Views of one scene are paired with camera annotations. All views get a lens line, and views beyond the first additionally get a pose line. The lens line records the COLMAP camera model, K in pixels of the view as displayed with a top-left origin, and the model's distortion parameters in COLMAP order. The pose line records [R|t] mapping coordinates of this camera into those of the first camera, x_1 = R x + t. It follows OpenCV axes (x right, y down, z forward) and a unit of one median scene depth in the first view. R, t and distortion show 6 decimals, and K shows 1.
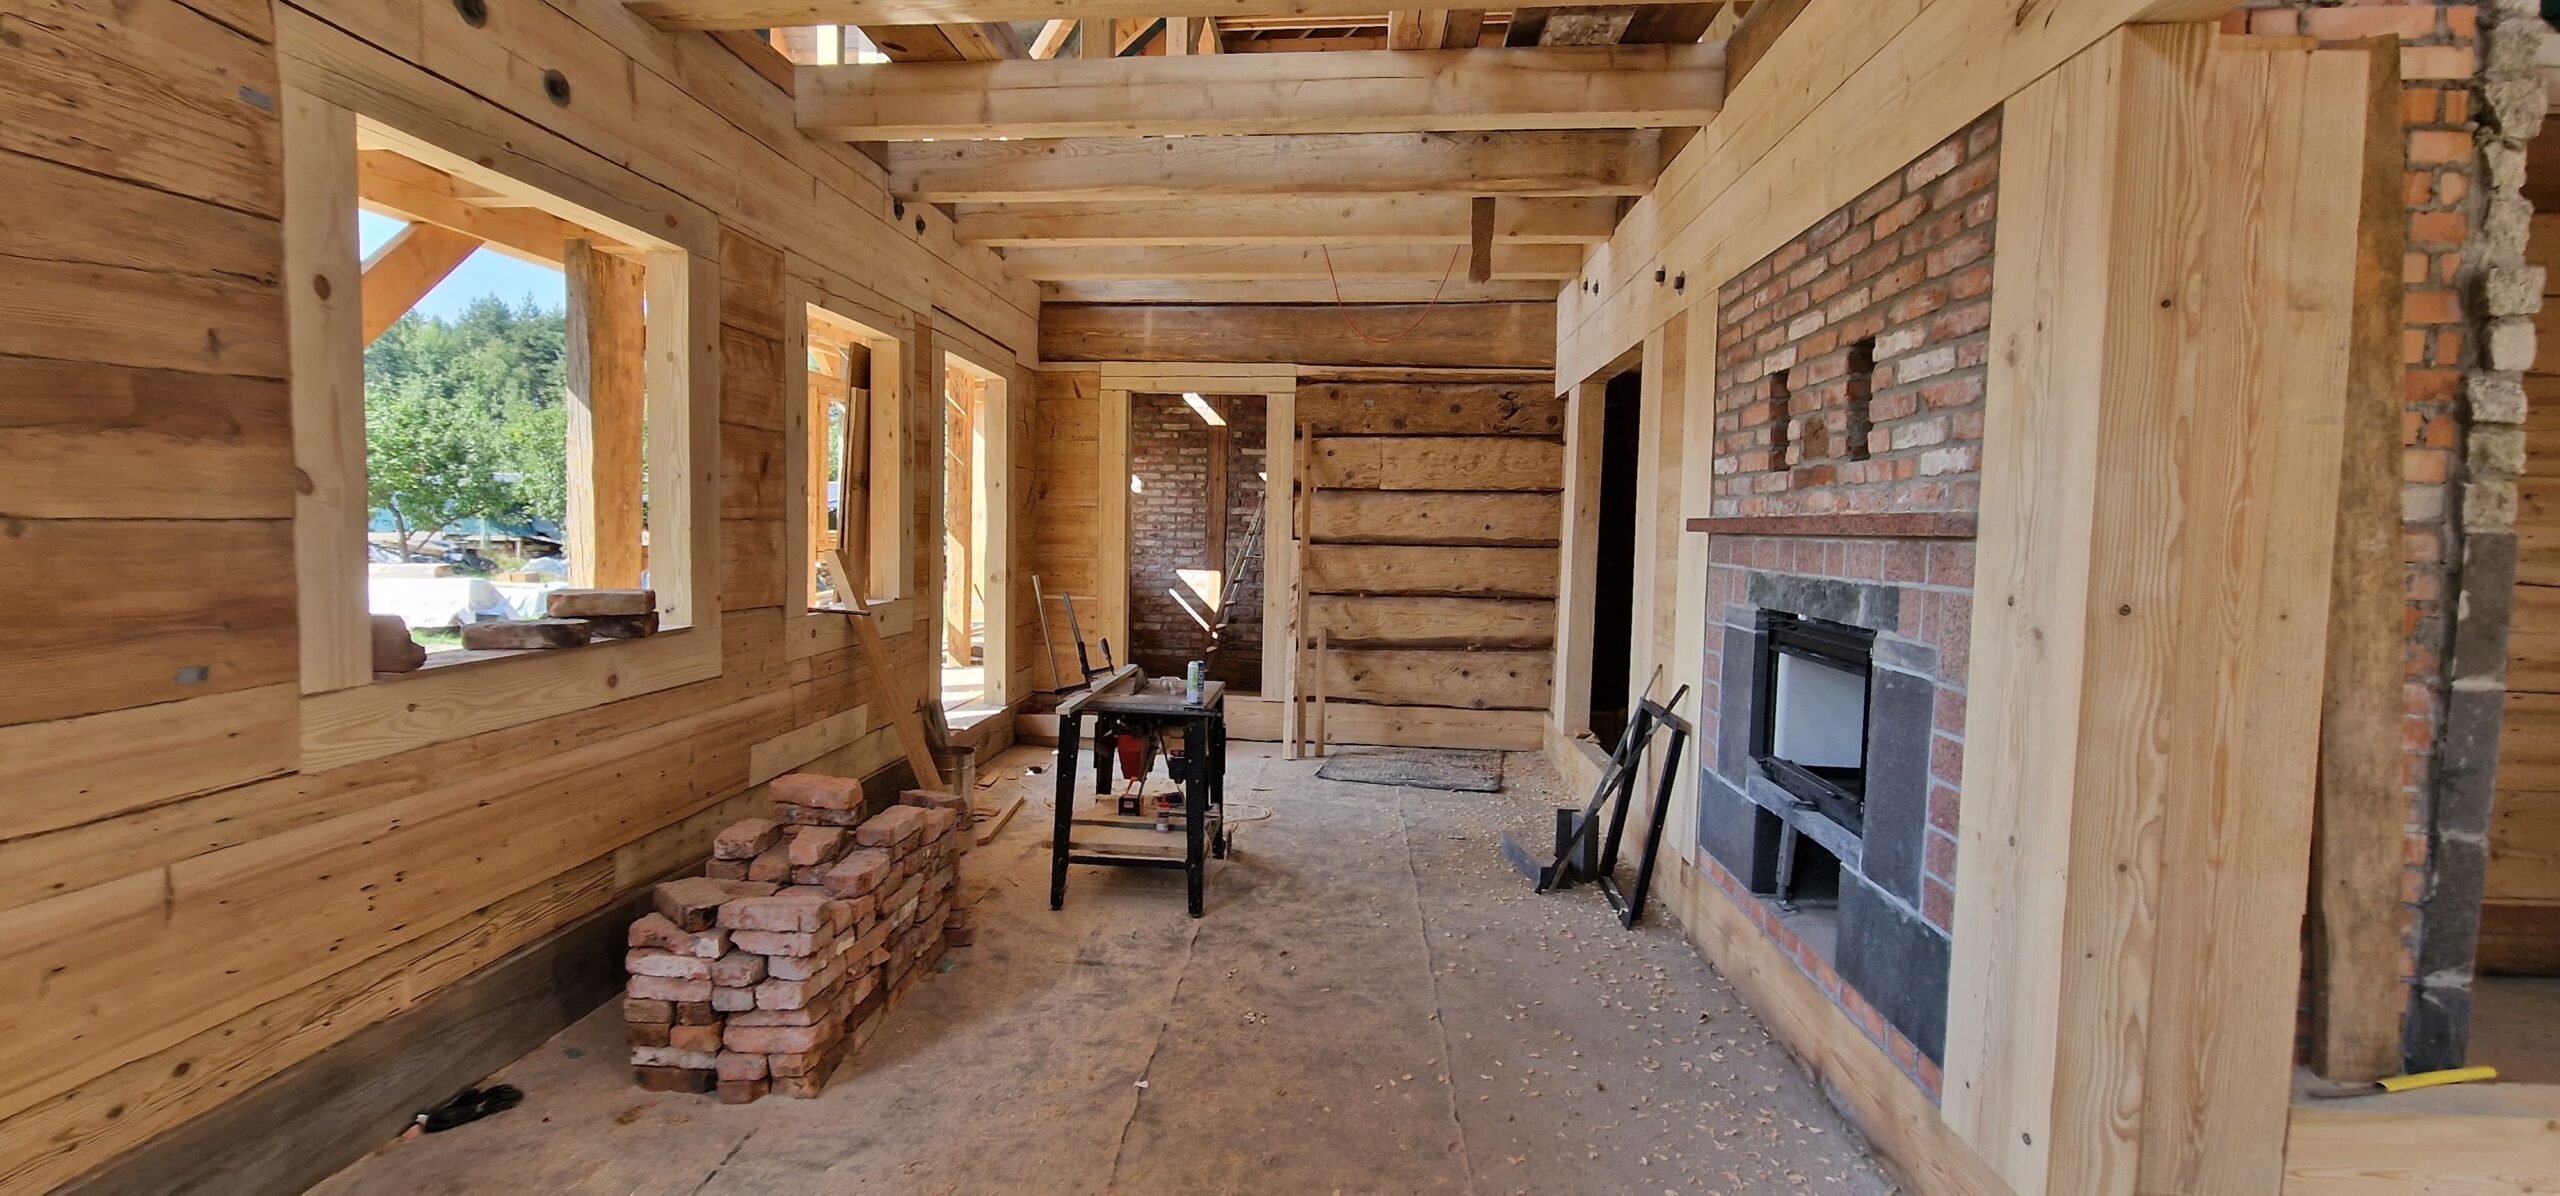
lens RADIAL K [[1062.8, 0, 1273.9], [0, 1062.8, 588.1], [0, 0, 1]] dist [0.001095, -0.000092]
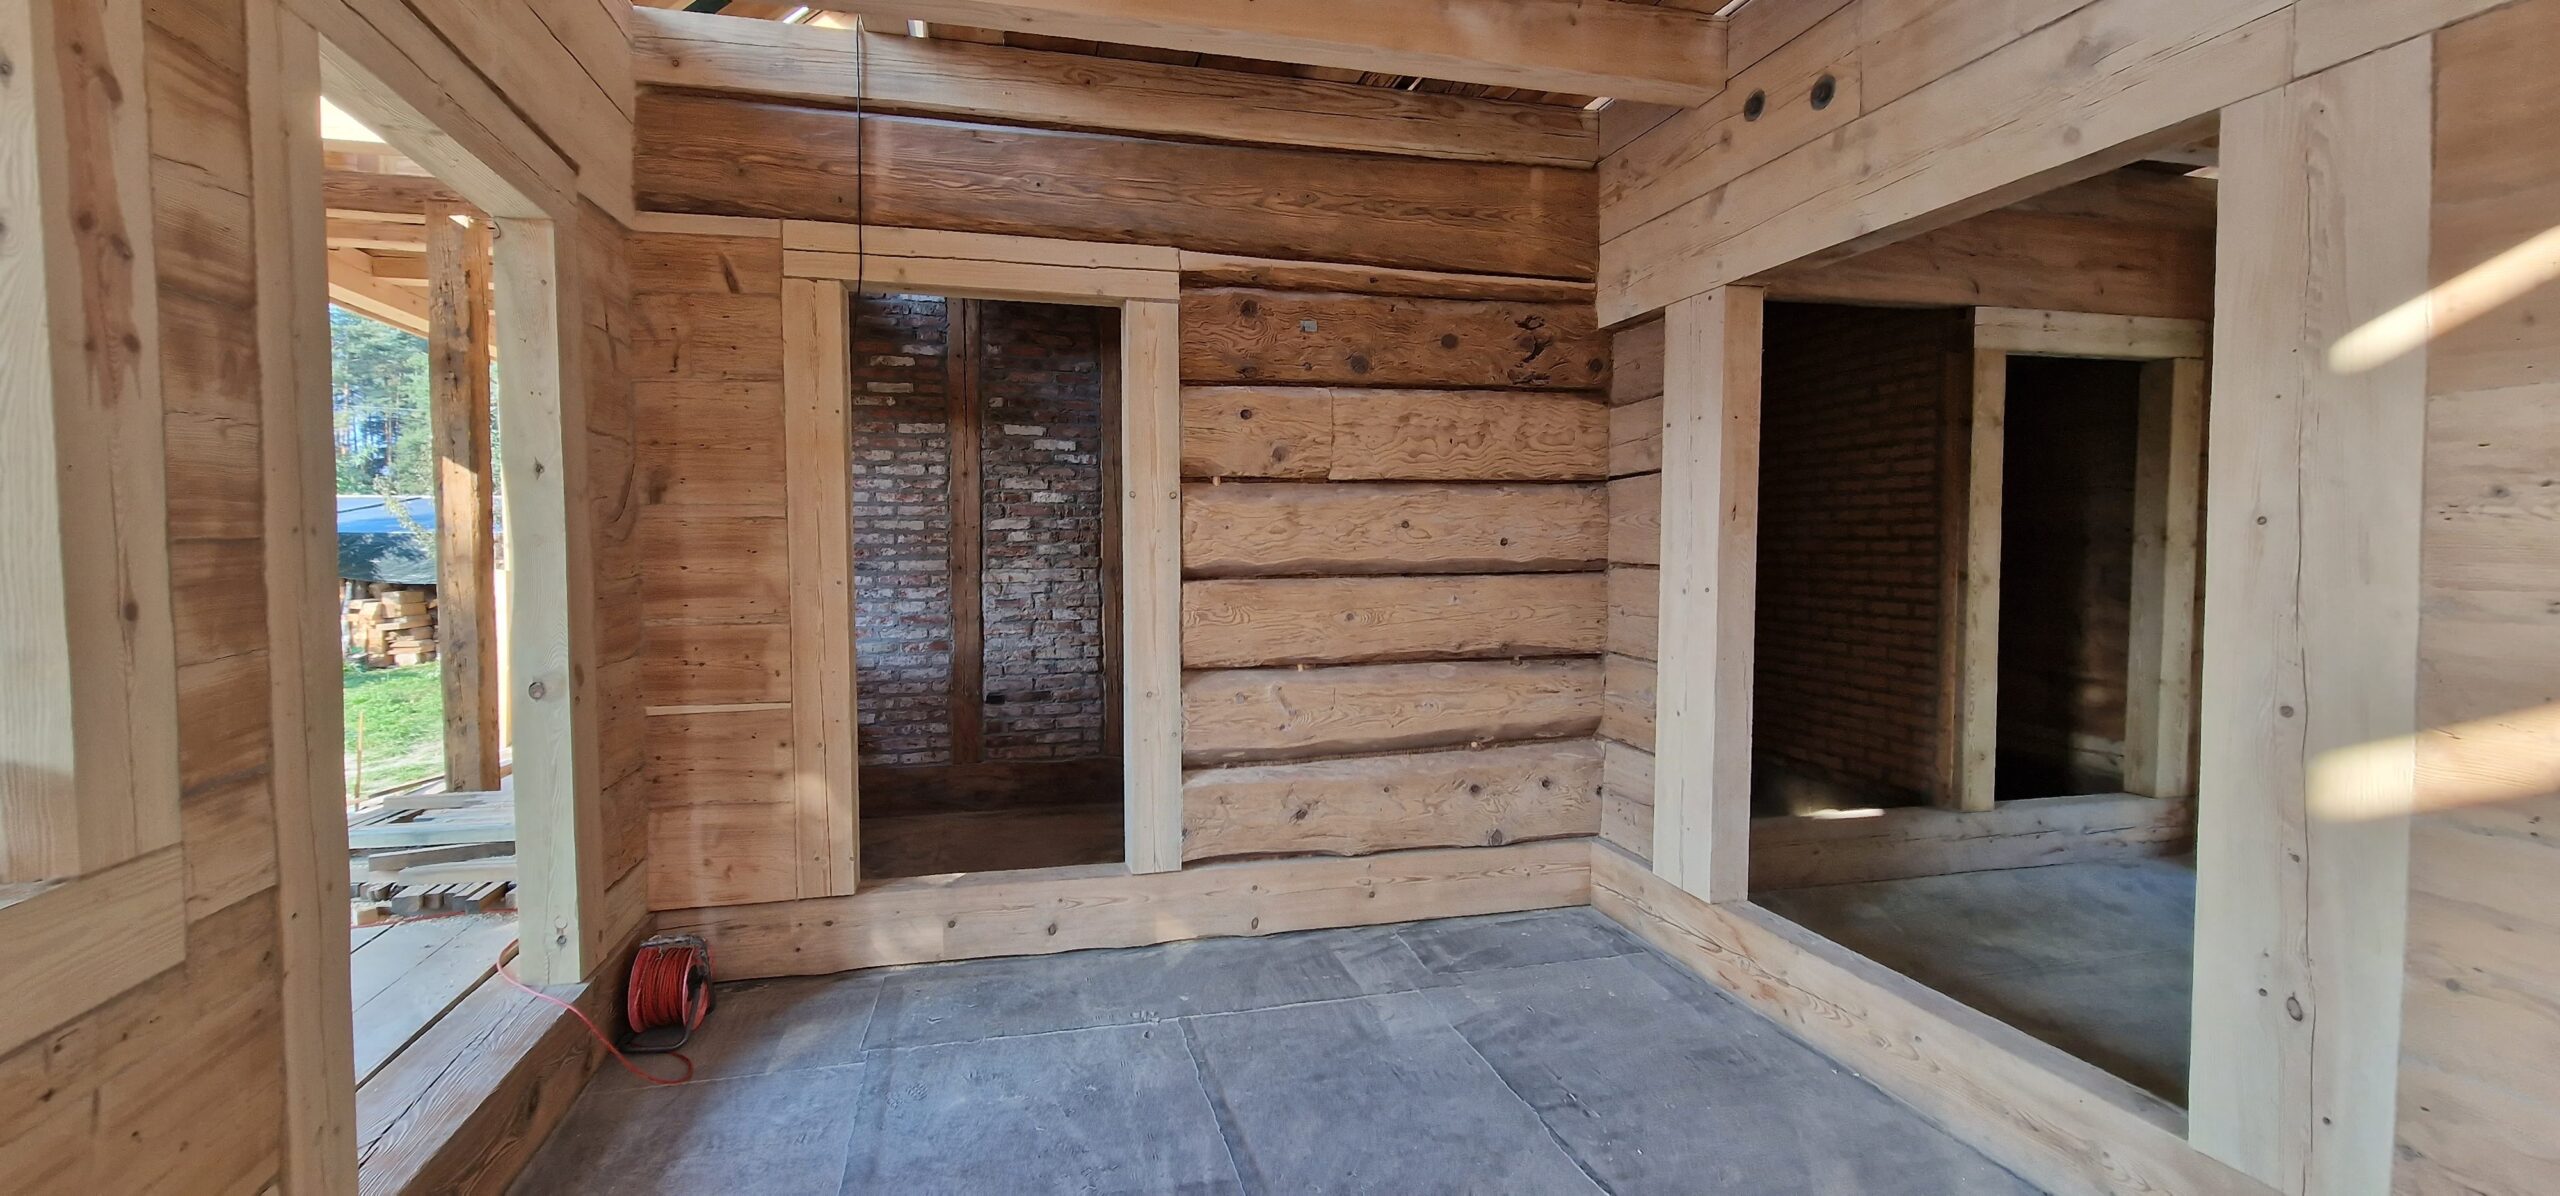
lens RADIAL K [[1062.8, 0, 1274.0], [0, 1062.8, 594.3], [0, 0, 1]] dist [0.001095, -0.000092]
pose [[0.945131, -0.038379, 0.324430, -0.115024], [0.041001, 0.999158, -0.001245, -0.032423], [-0.324109, 0.014478, 0.945909, 0.475825]]
